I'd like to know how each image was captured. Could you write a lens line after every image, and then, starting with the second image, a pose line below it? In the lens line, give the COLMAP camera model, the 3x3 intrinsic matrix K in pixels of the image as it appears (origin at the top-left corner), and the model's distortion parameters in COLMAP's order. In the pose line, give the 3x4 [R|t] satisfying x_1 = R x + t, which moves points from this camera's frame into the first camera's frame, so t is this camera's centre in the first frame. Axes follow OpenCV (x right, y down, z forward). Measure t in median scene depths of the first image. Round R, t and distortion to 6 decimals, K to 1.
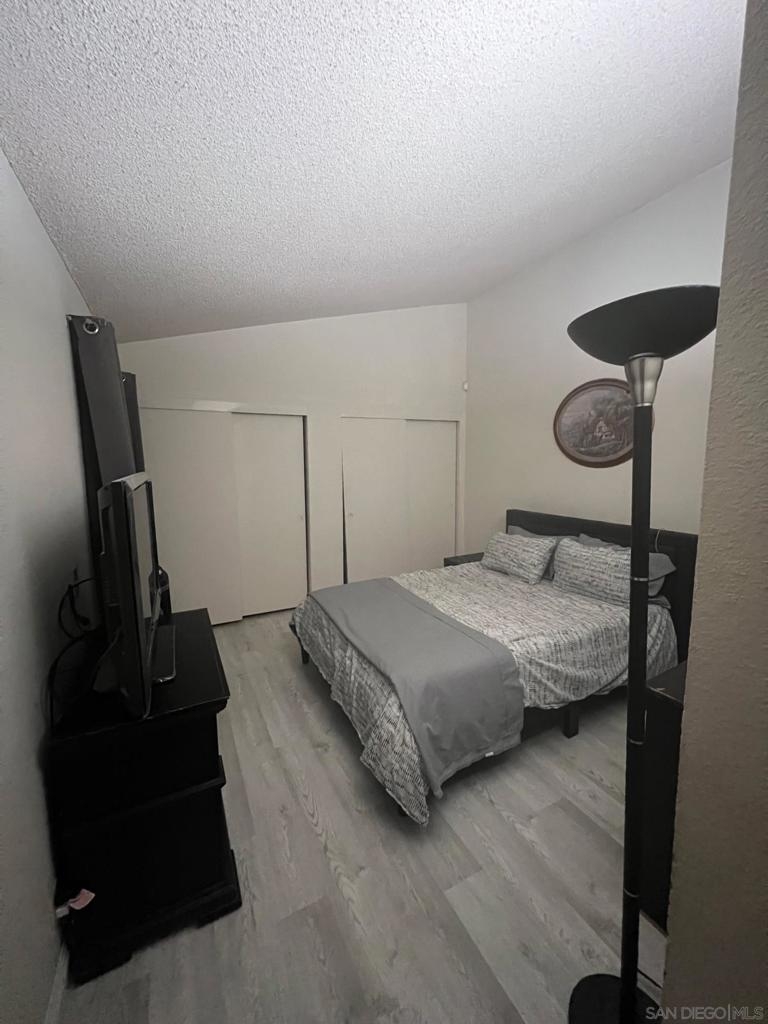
lens RADIAL K [[409.0, 0, 384.5], [0, 409.0, 510.7], [0, 0, 1]] dist [-0.001704, 0.000474]
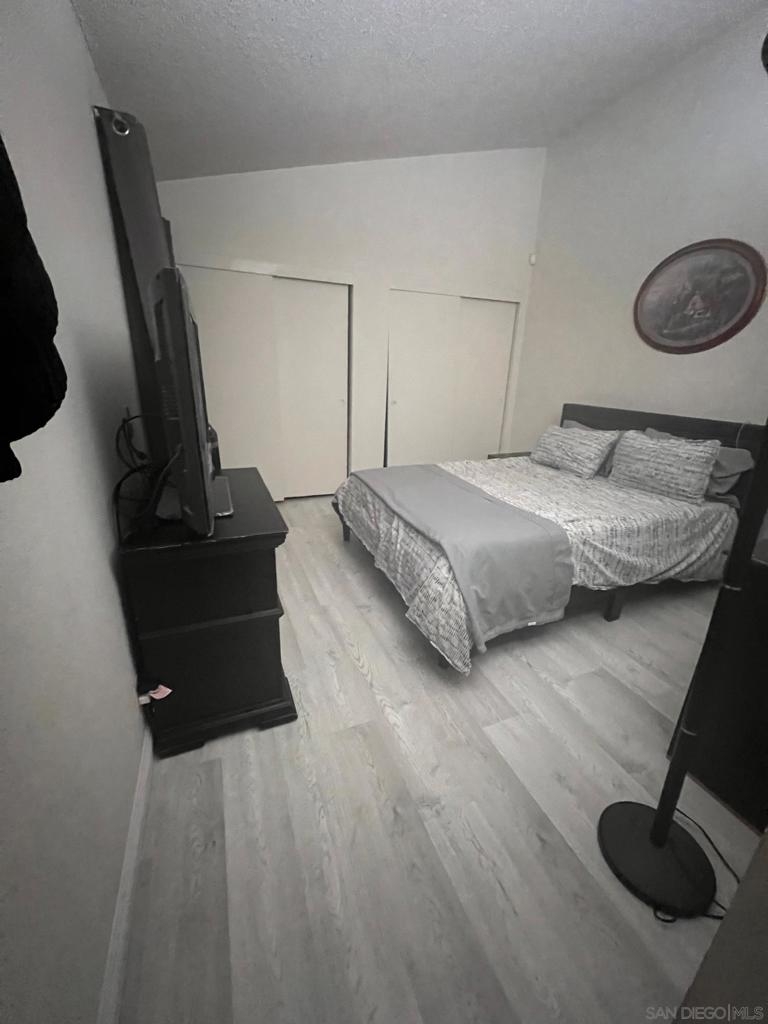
lens RADIAL K [[409.0, 0, 384.9], [0, 409.0, 509.5], [0, 0, 1]] dist [-0.001704, 0.000474]
pose [[0.995586, 0.065151, -0.067551, -0.054579], [-0.049525, 0.976119, 0.211515, 0.120671], [0.079719, -0.207236, 0.975038, 0.041479]]
